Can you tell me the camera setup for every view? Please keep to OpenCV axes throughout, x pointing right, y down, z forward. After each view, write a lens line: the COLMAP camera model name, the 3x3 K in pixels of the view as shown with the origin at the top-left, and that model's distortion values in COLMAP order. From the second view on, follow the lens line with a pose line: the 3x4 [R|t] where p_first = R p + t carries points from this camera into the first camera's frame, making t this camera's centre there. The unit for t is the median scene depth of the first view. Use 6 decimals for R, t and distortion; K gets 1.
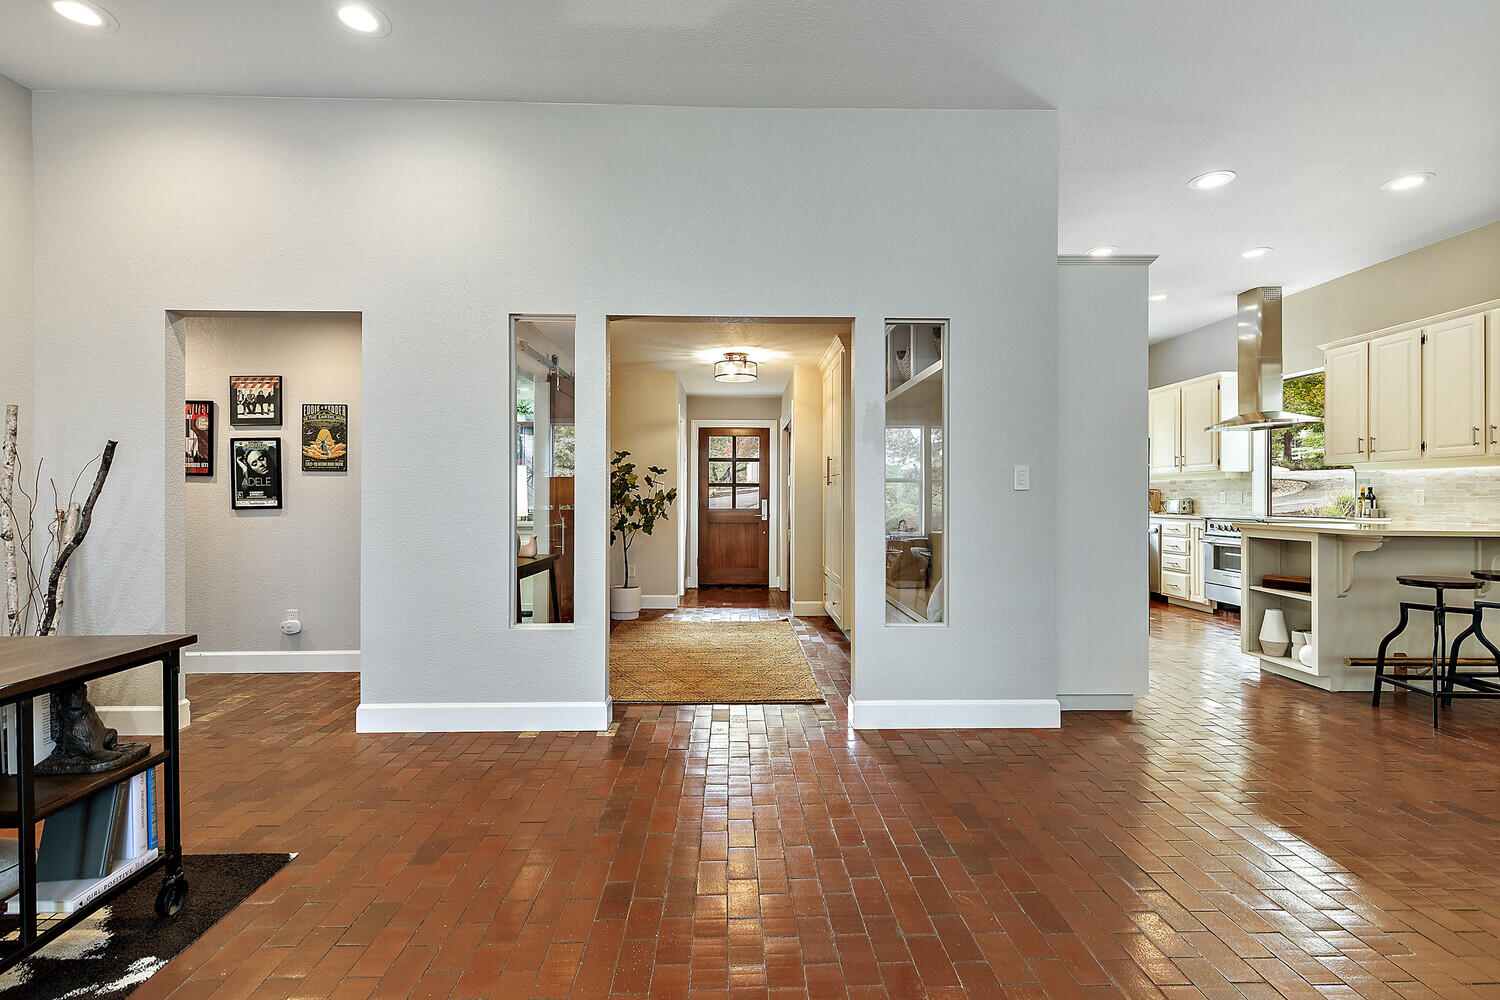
lens RADIAL K [[693.1, 0, 753.5], [0, 693.1, 492.9], [0, 0, 1]] dist [0.010900, -0.000063]
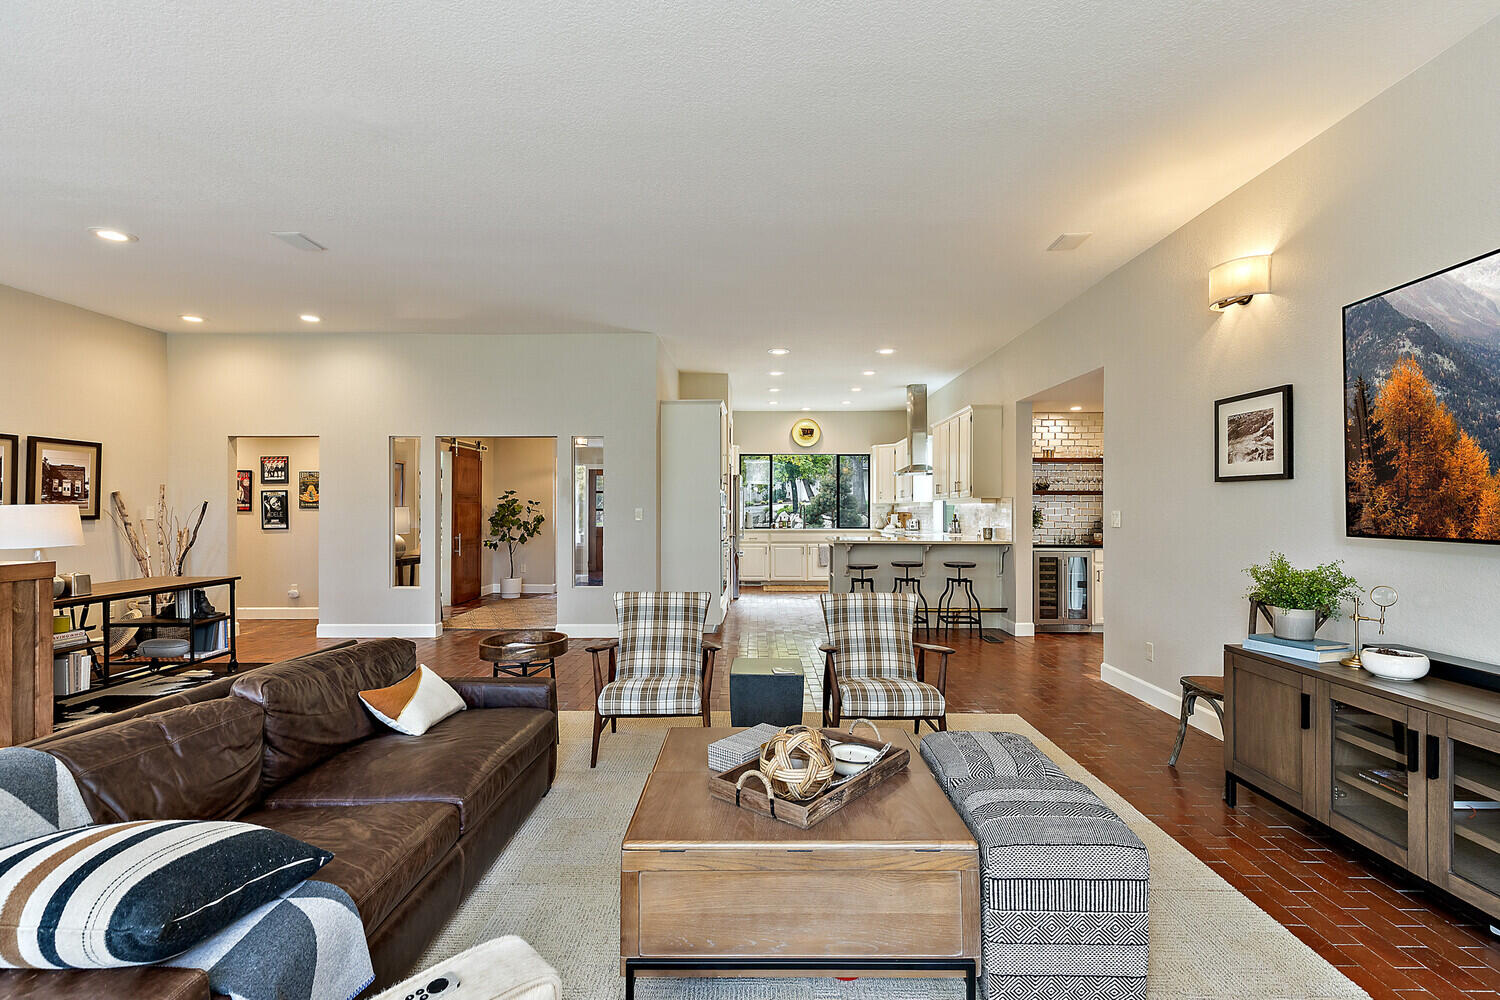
lens RADIAL K [[682.9, 0, 764.7], [0, 682.9, 502.6], [0, 0, 1]] dist [0.000218, -0.000182]
pose [[0.999677, -0.001795, -0.025369, 0.611780], [0.001674, 0.999987, -0.004806, -0.036088], [0.025378, 0.004762, 0.999667, -0.751338]]
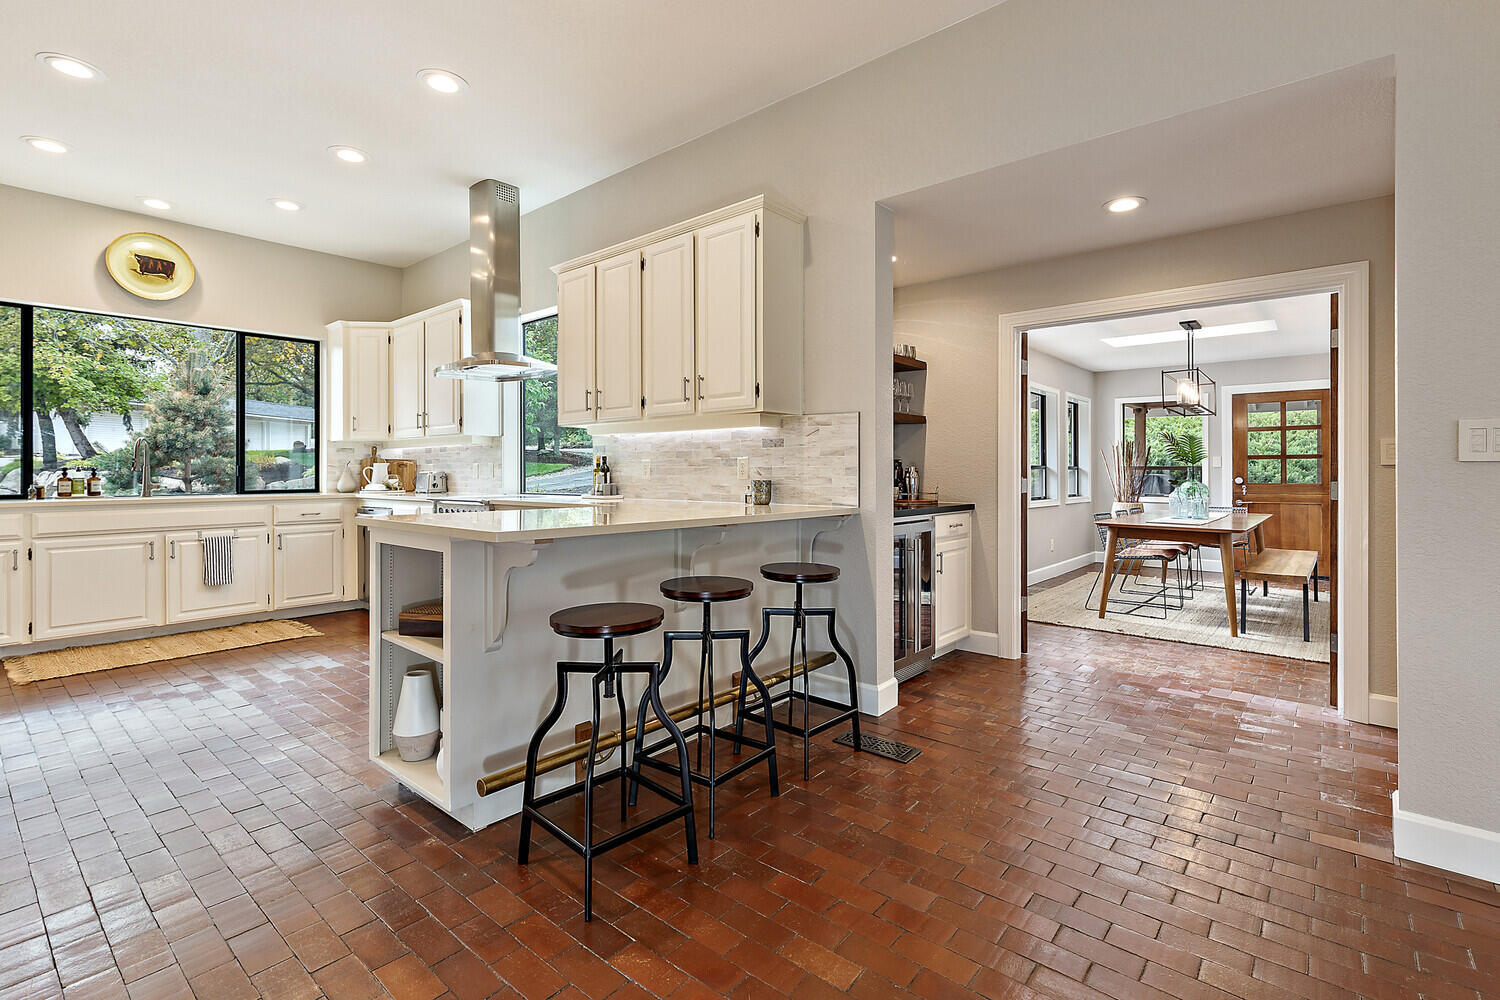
lens RADIAL K [[697.7, 0, 754.2], [0, 697.7, 467.8], [0, 0, 1]] dist [0.000478, -0.000050]
pose [[0.670789, -0.001159, 0.741647, 0.520855], [0.000876, 0.999999, 0.000771, 0.005610], [-0.741647, 0.000132, 0.670790, 0.437273]]
